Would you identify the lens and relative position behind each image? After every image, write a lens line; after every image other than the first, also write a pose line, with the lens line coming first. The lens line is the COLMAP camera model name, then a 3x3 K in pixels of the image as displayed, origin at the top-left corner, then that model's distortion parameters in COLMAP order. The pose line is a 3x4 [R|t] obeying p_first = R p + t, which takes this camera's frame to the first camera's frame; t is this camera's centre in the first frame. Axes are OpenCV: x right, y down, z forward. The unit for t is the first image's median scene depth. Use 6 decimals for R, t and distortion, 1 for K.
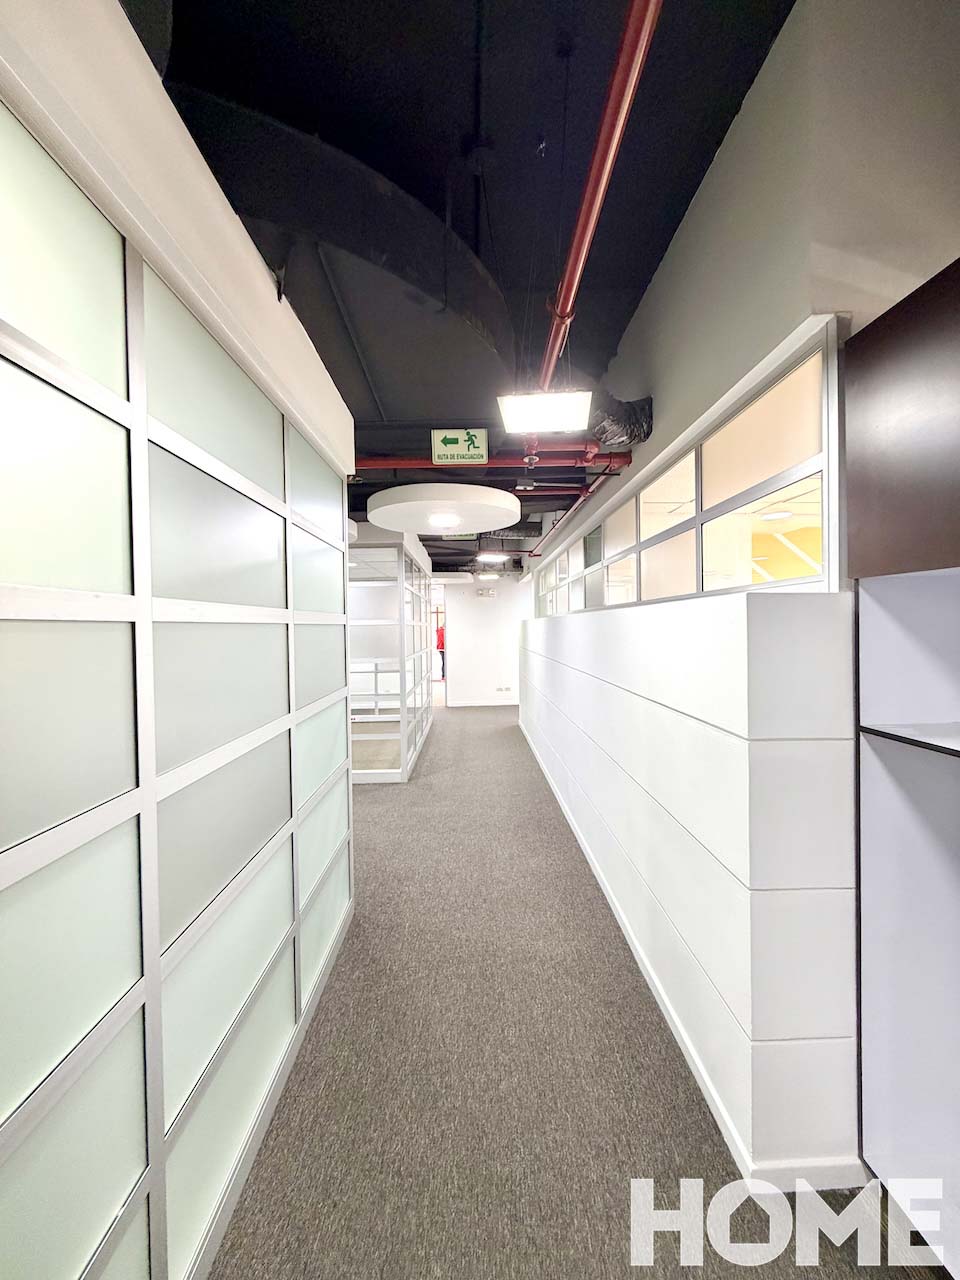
lens RADIAL K [[511.4, 0, 482.4], [0, 511.4, 637.1], [0, 0, 1]] dist [0.002328, 0.000170]
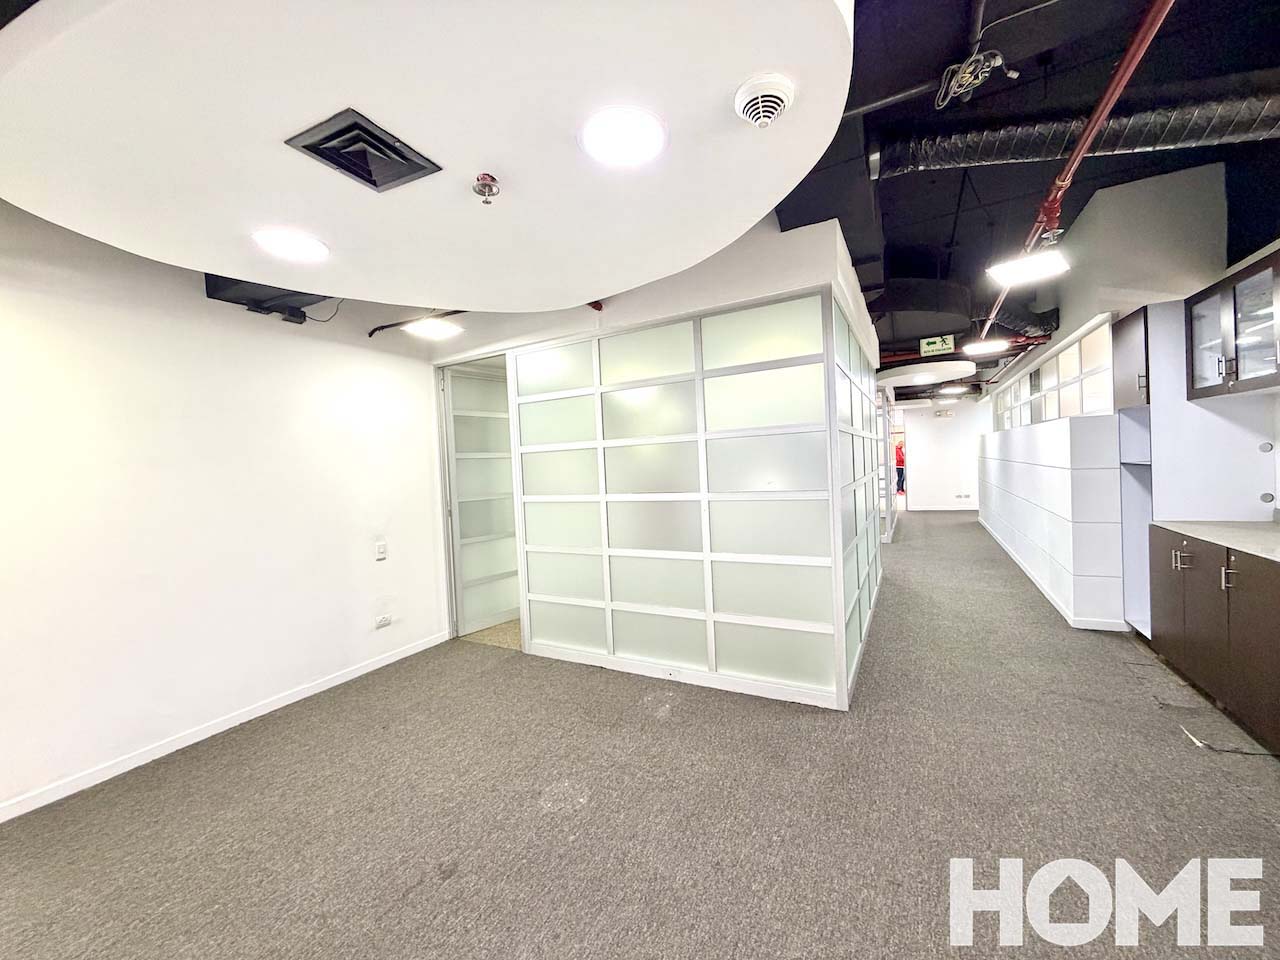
lens RADIAL K [[511.4, 0, 630.6], [0, 511.4, 482.5], [0, 0, 1]] dist [0.002328, 0.000170]
pose [[0.862594, -0.011780, -0.505759, -0.038660], [0.029542, 0.999196, 0.027112, 0.032640], [0.505033, -0.038327, 0.862249, -0.696813]]
